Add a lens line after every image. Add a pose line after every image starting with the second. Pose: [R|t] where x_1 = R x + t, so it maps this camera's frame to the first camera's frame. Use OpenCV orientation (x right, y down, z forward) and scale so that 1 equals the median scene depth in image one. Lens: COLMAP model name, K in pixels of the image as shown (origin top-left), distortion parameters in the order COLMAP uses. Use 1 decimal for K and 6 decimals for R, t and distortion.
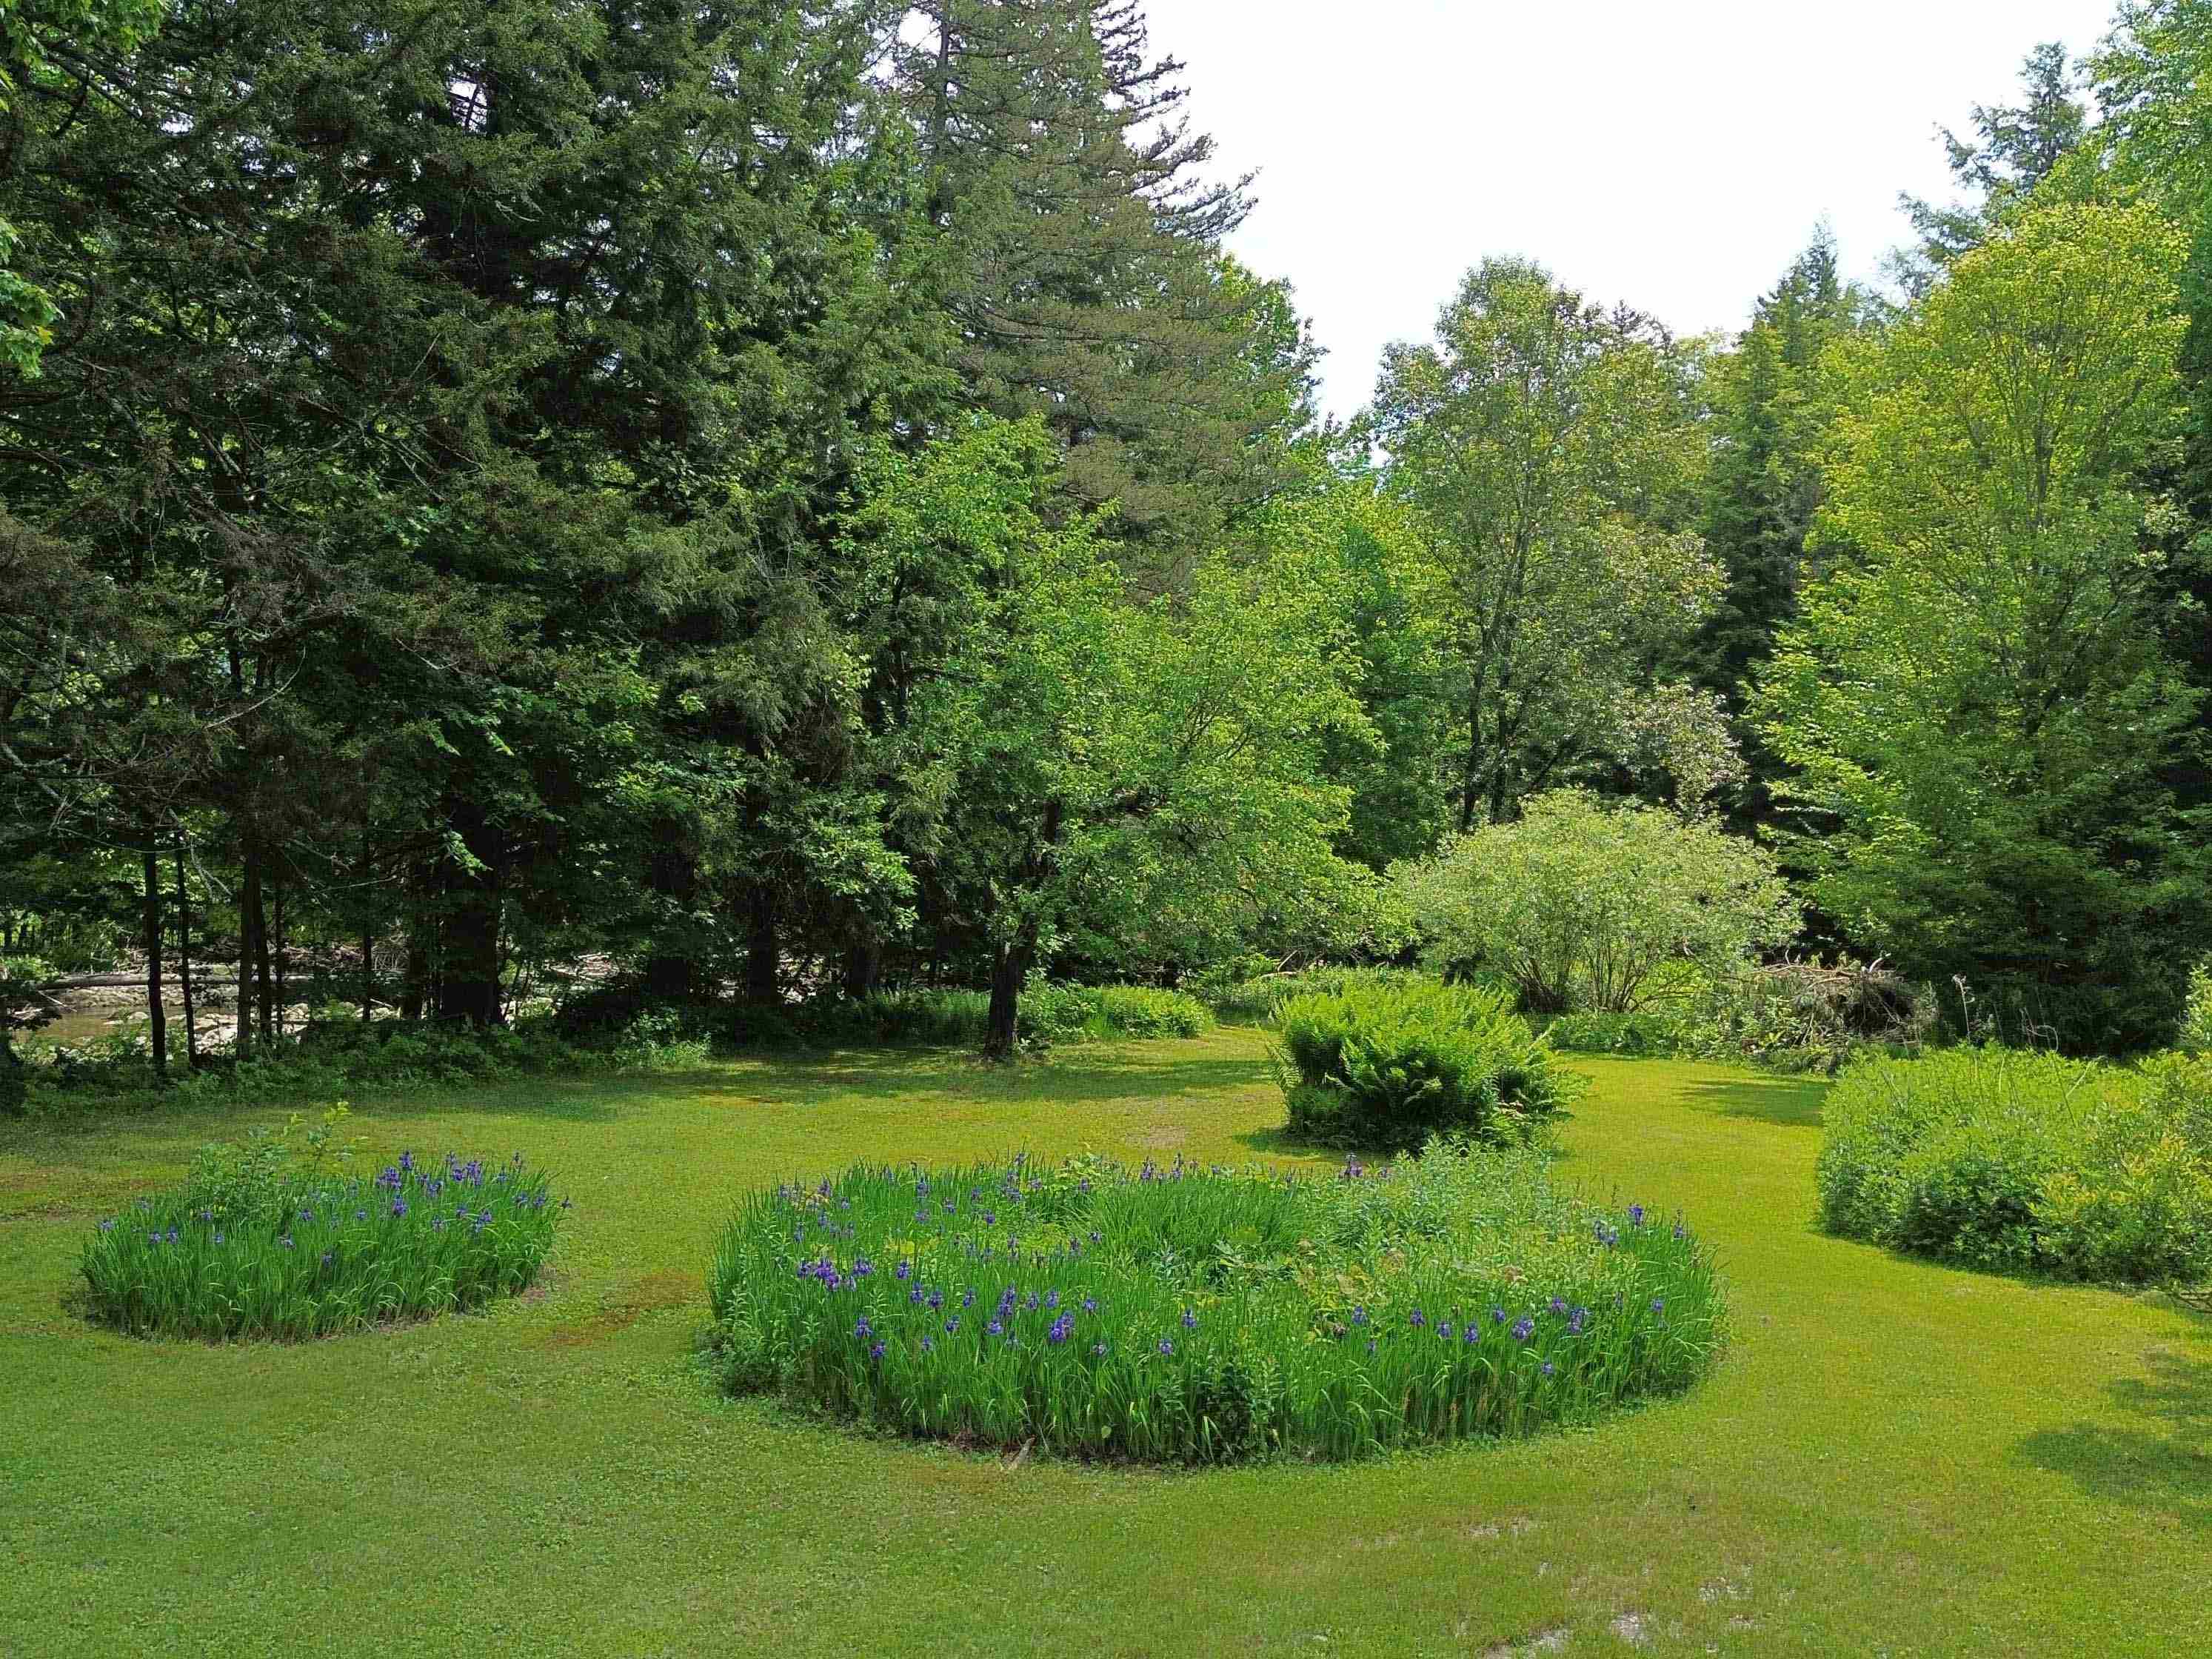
lens RADIAL K [[1993.7, 0, 1107.6], [0, 1993.7, 830.0], [0, 0, 1]] dist [0.053135, -0.014041]
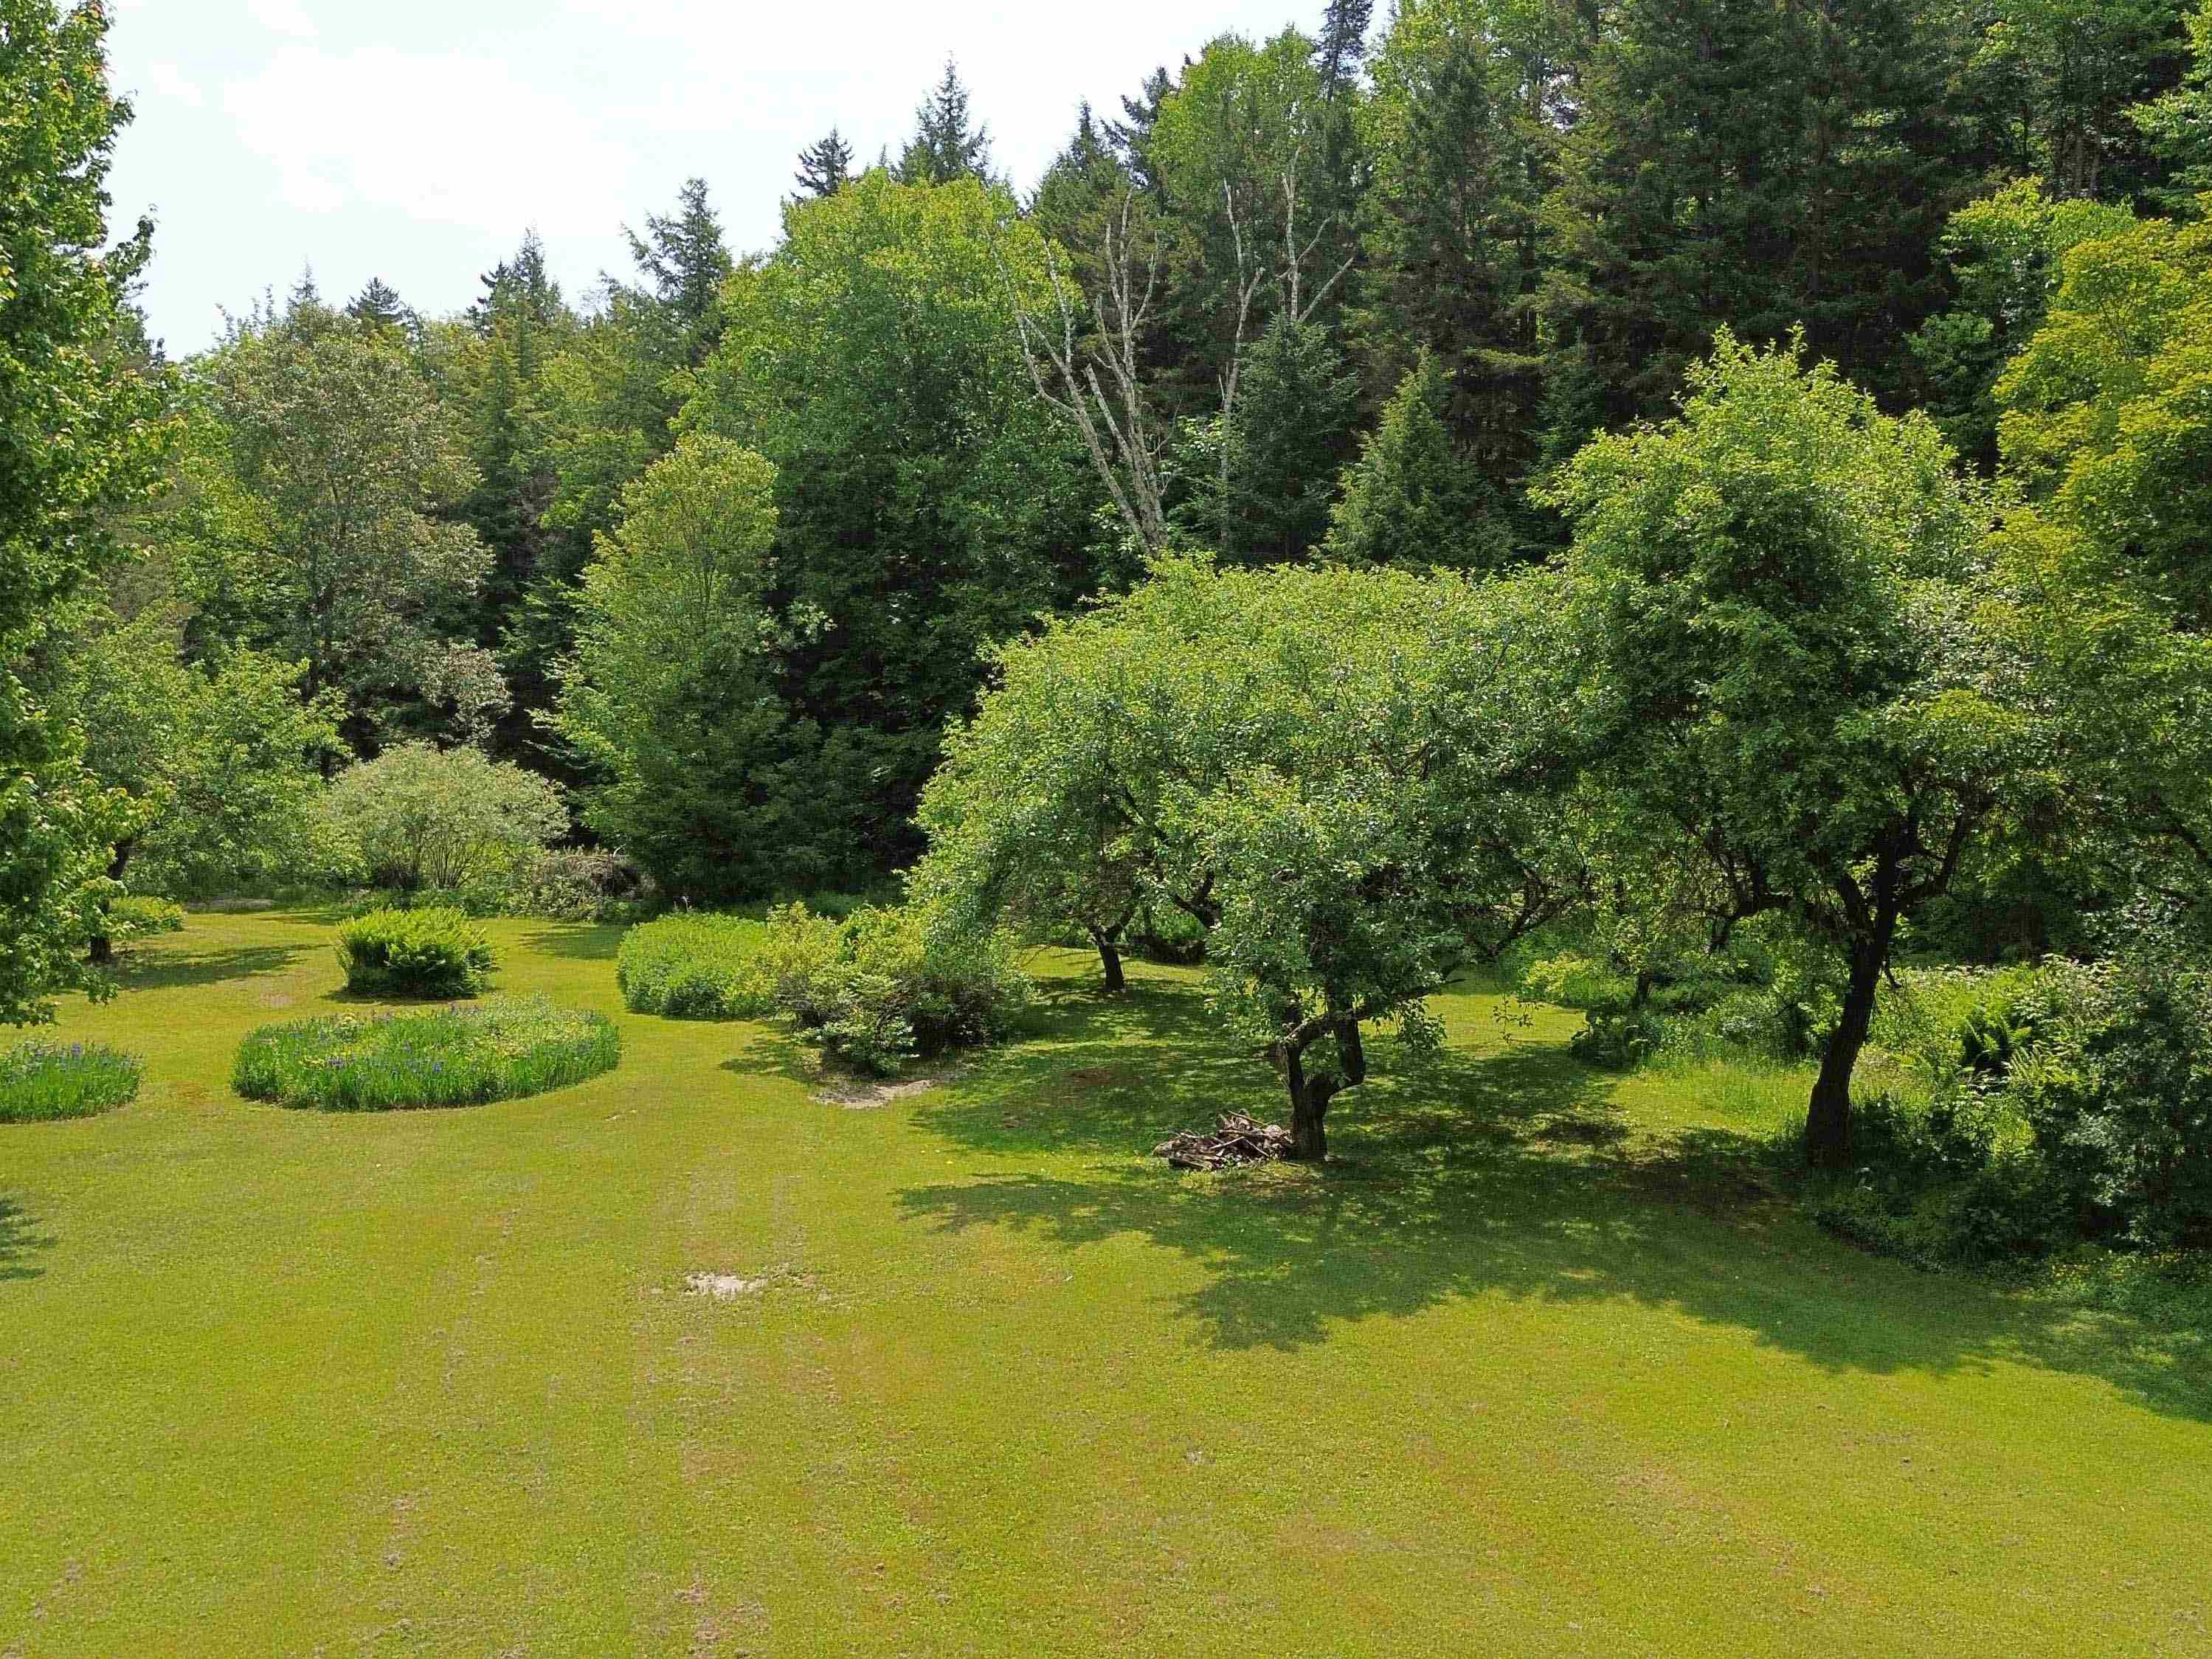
lens RADIAL K [[1993.3, 0, 1107.6], [0, 1993.3, 830.0], [0, 0, 1]] dist [0.053135, -0.014041]
pose [[0.801533, -0.048133, 0.596010, -0.393049], [-0.012932, 0.995126, 0.097756, -0.166911], [-0.597810, -0.086062, 0.797005, -0.793138]]
